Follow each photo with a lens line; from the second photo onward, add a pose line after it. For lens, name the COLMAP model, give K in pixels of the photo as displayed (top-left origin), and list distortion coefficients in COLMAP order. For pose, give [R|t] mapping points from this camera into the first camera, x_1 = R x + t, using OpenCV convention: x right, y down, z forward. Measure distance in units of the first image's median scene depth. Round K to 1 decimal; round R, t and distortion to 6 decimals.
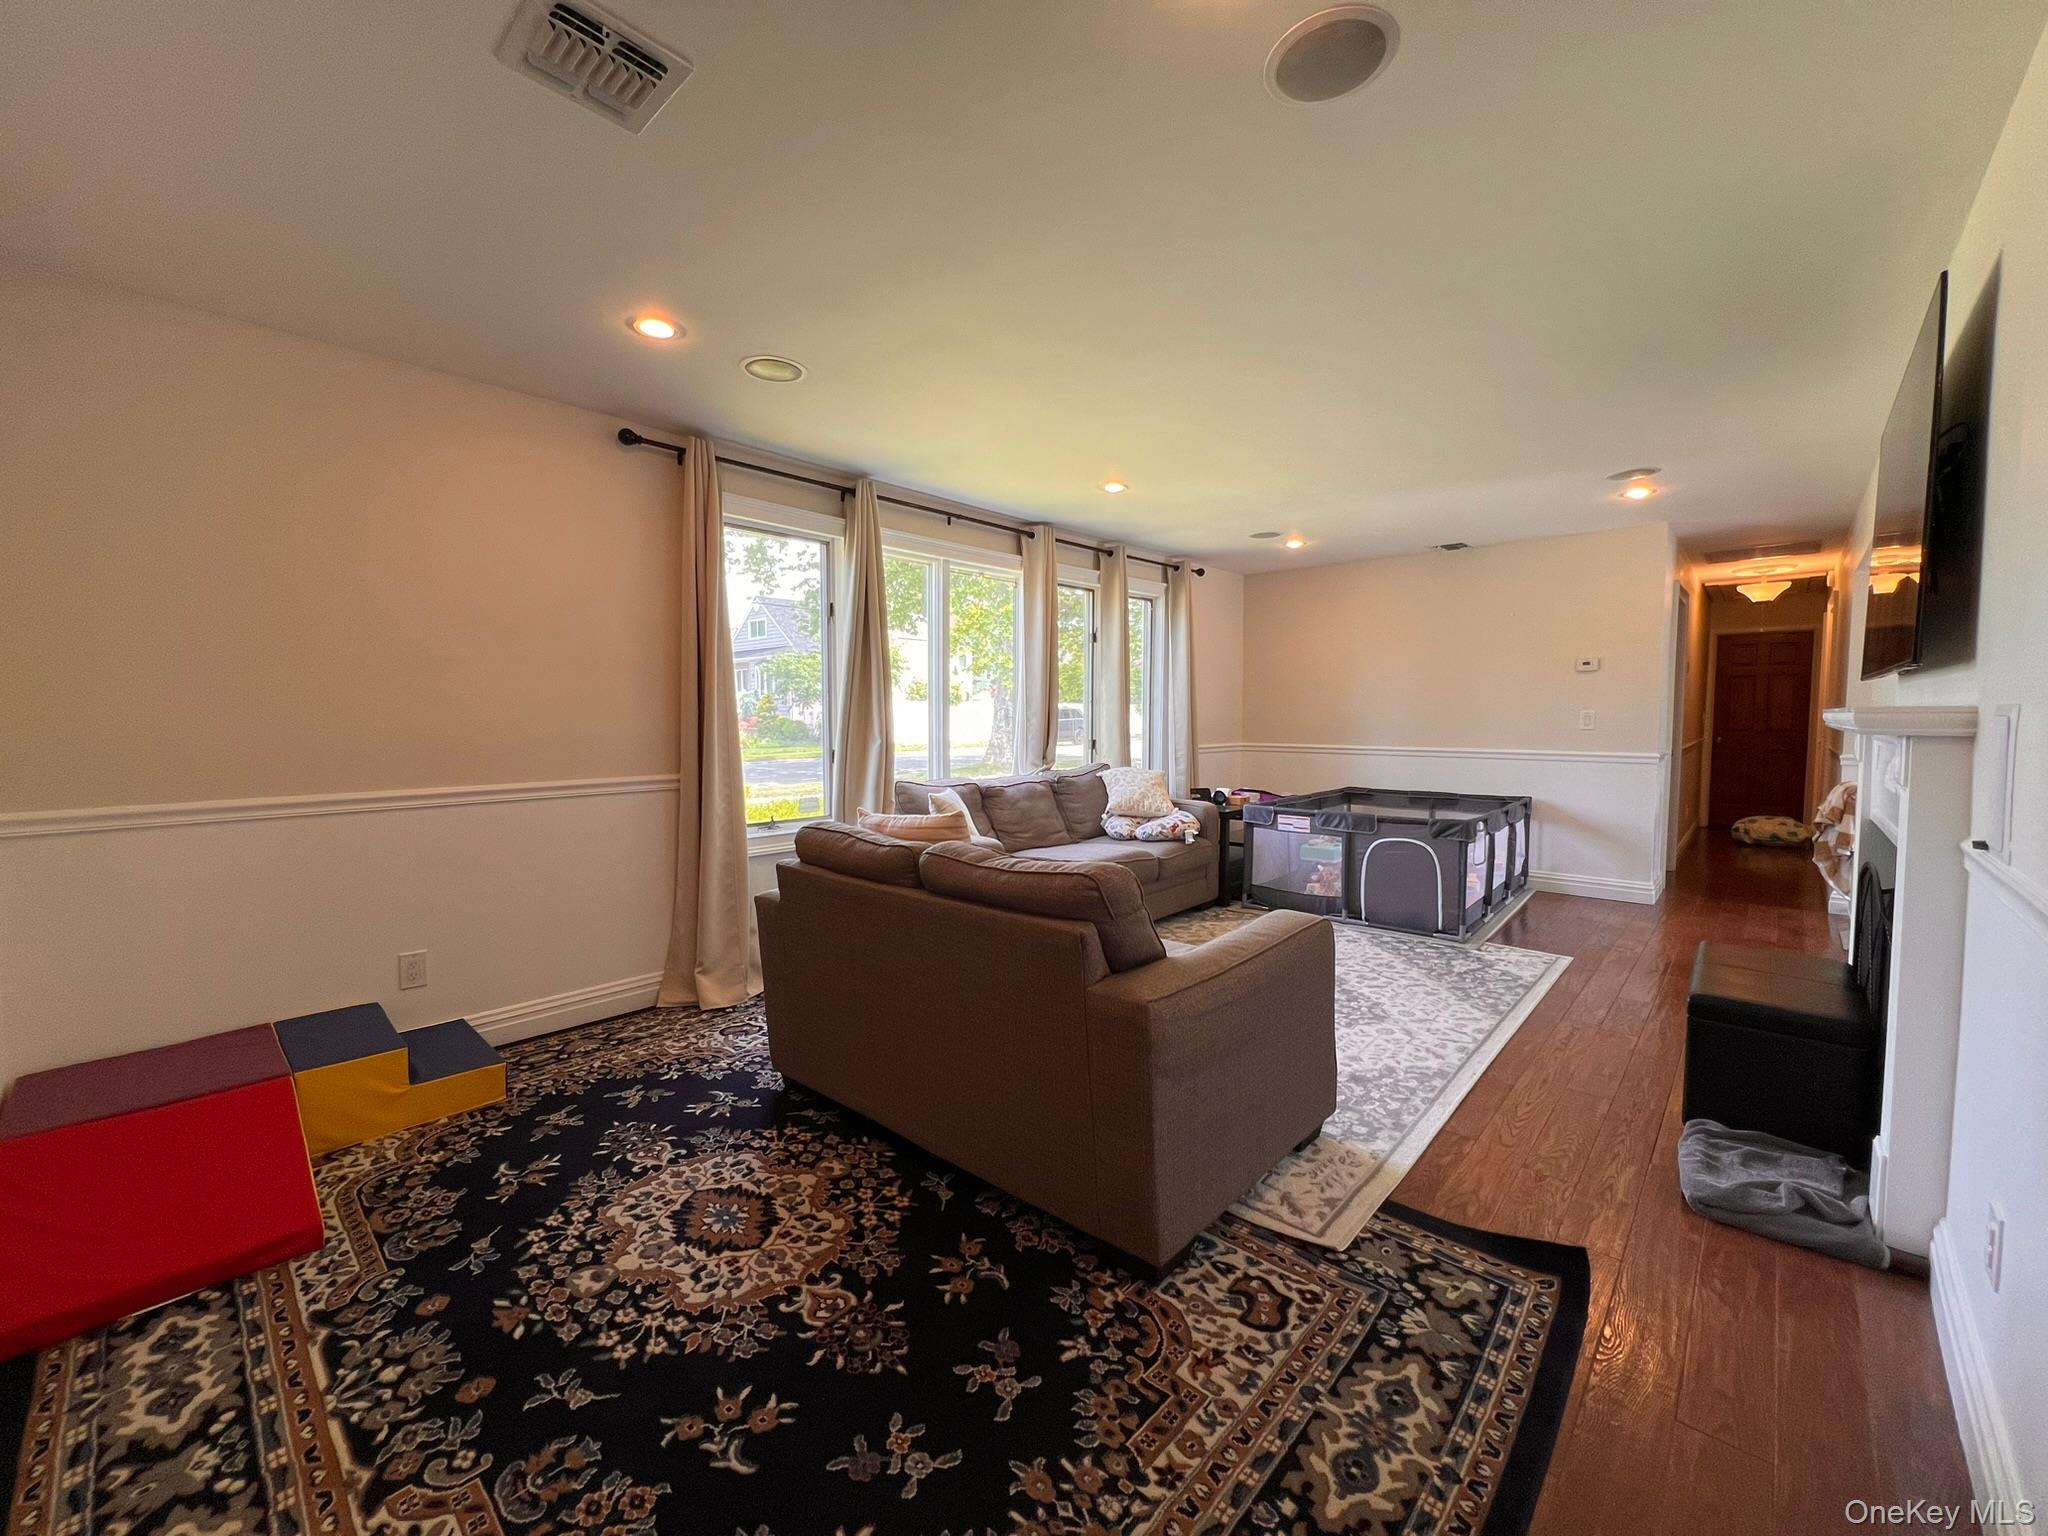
lens RADIAL K [[816.7, 0, 1026.8], [0, 816.7, 759.7], [0, 0, 1]] dist [-0.002476, 0.000456]
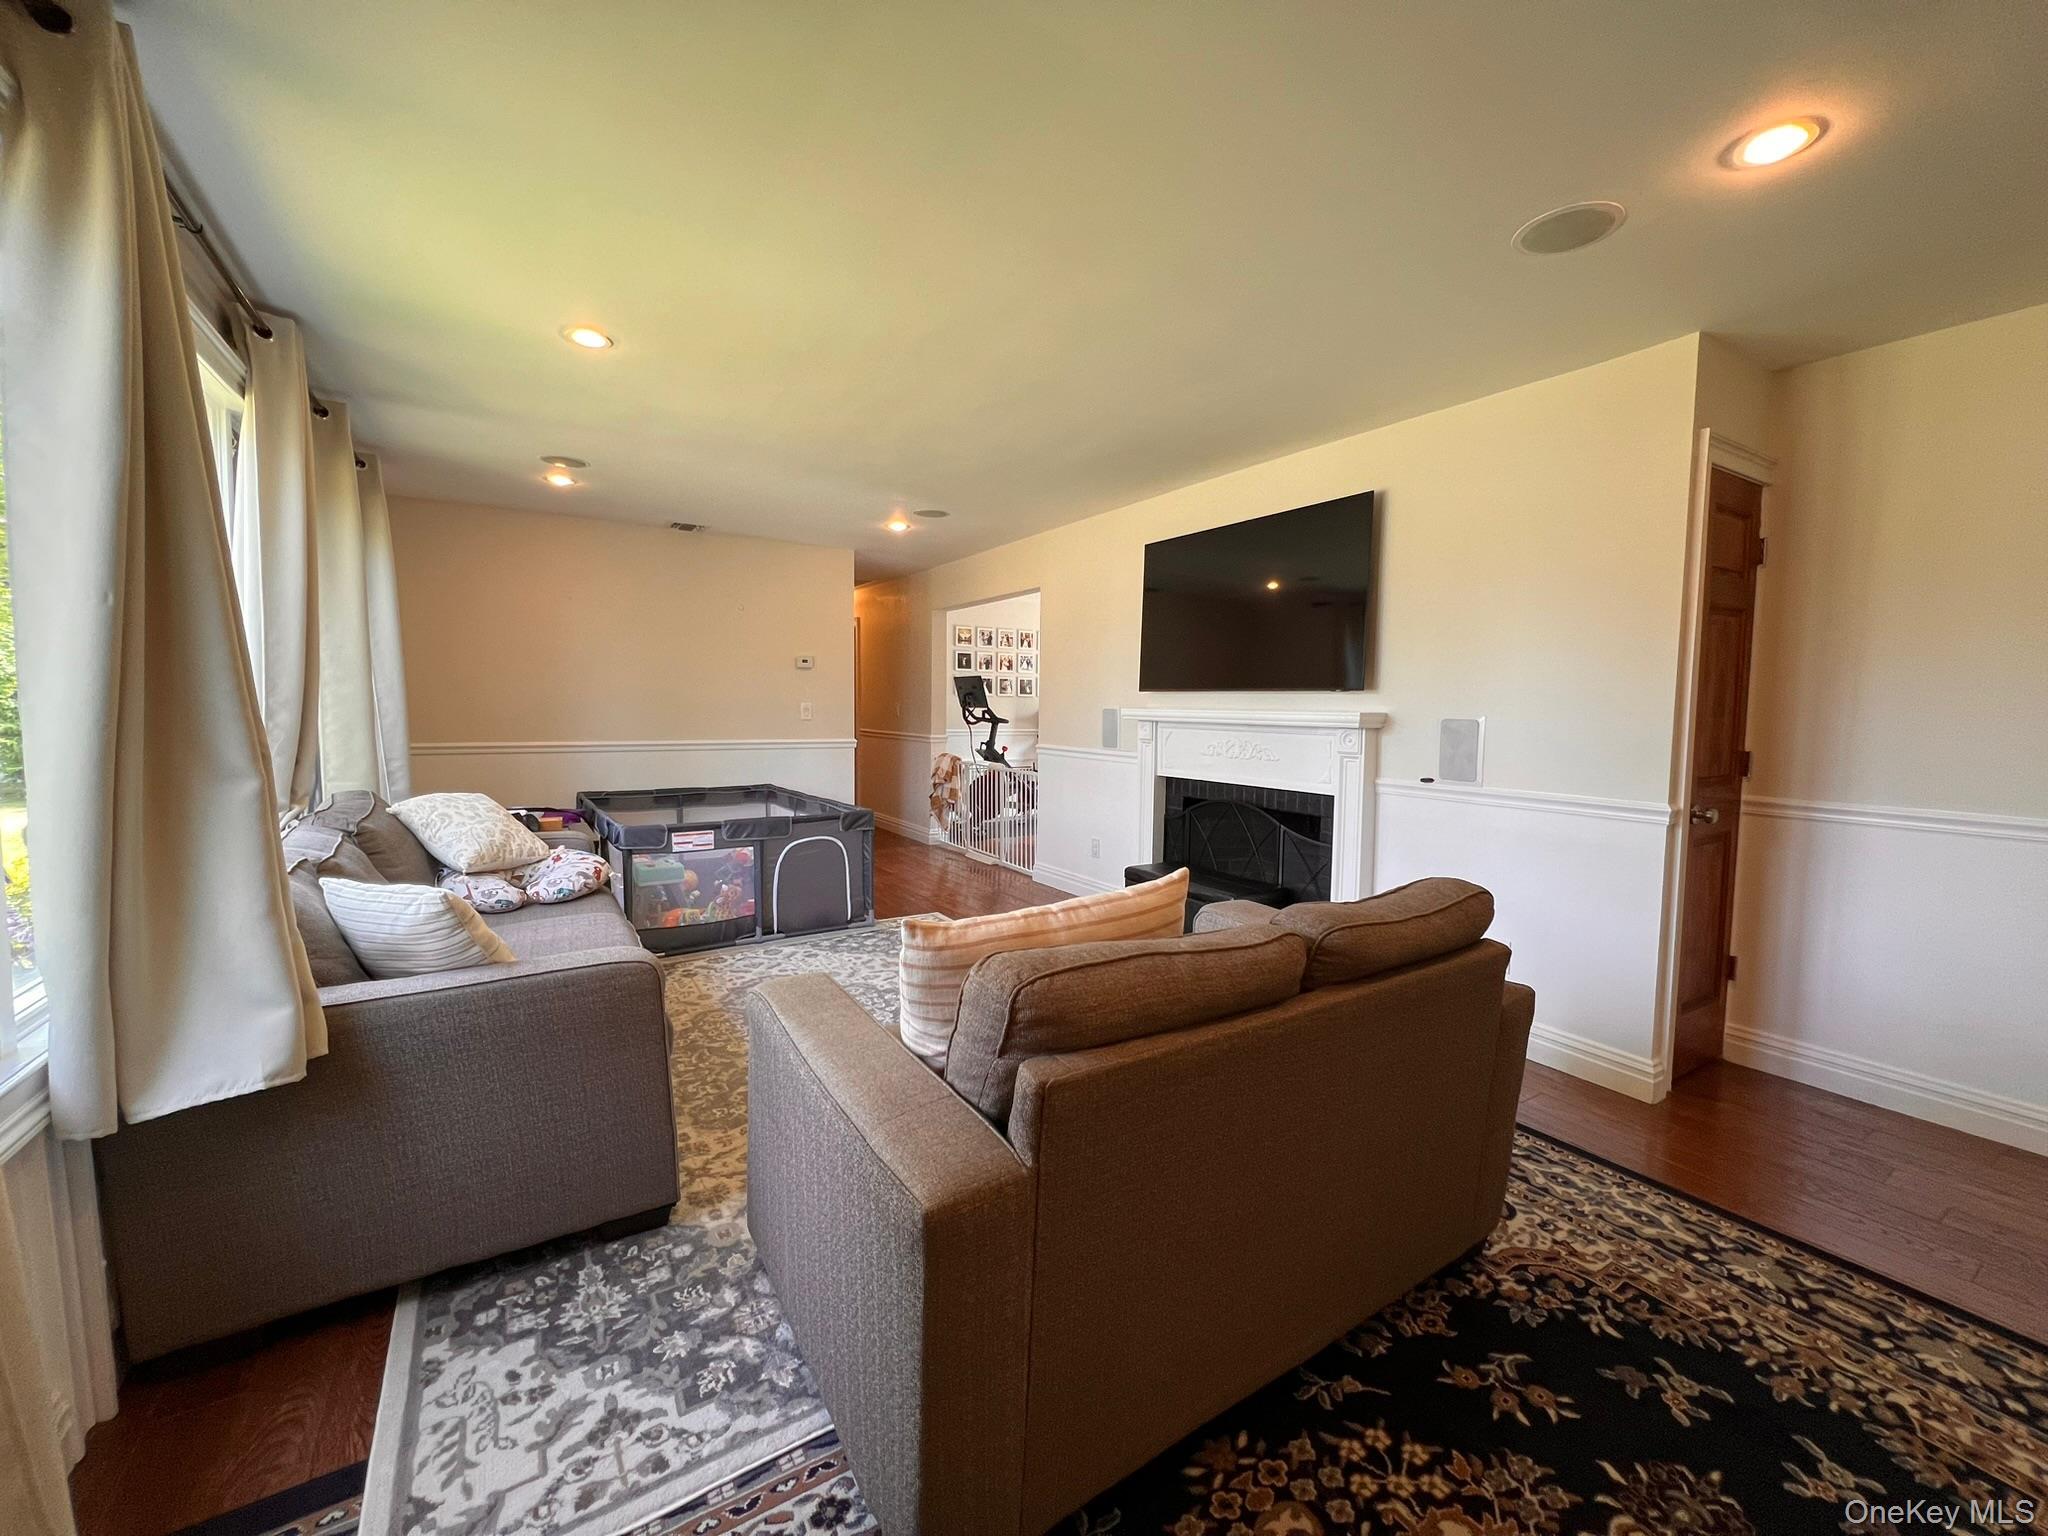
lens RADIAL K [[816.7, 0, 1025.0], [0, 816.7, 762.3], [0, 0, 1]] dist [-0.002476, 0.000456]
pose [[0.267295, -0.064020, 0.961486, -0.596422], [0.041821, 0.997621, 0.054800, -0.050947], [-0.962707, 0.025562, 0.269336, 0.759969]]
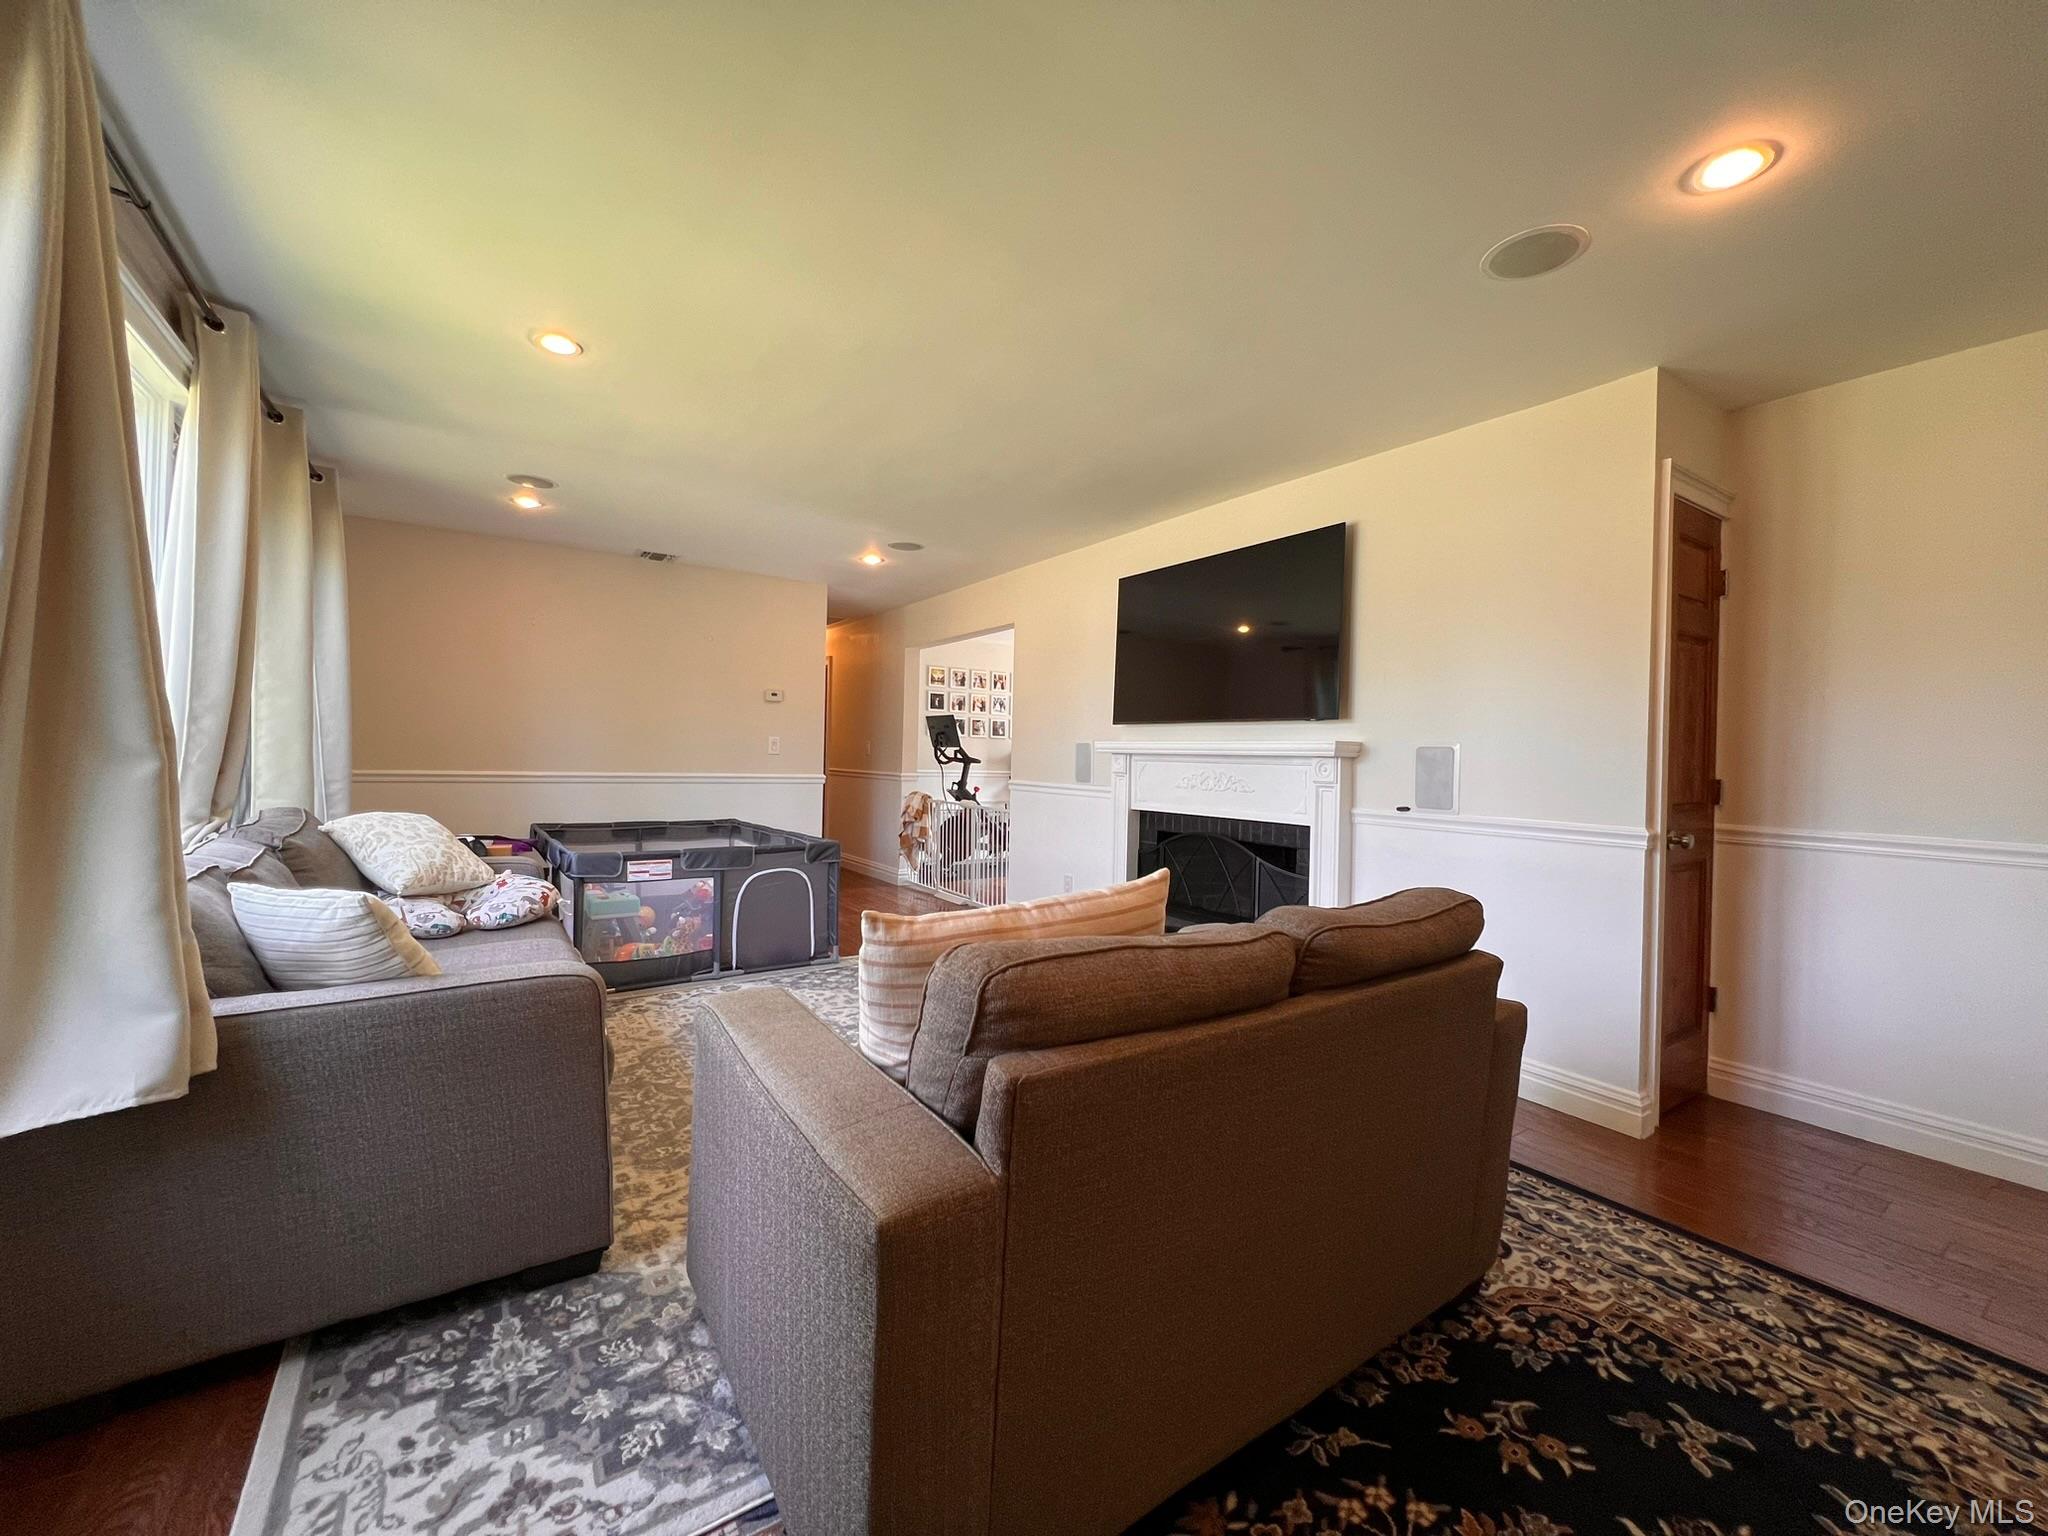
lens RADIAL K [[816.7, 0, 1025.3], [0, 816.7, 762.1], [0, 0, 1]] dist [-0.002476, 0.000456]
pose [[0.234061, -0.000436, 0.972222, -0.571936], [0.031151, 0.999490, -0.007051, -0.013947], [-0.971723, 0.031936, 0.233956, 0.768650]]
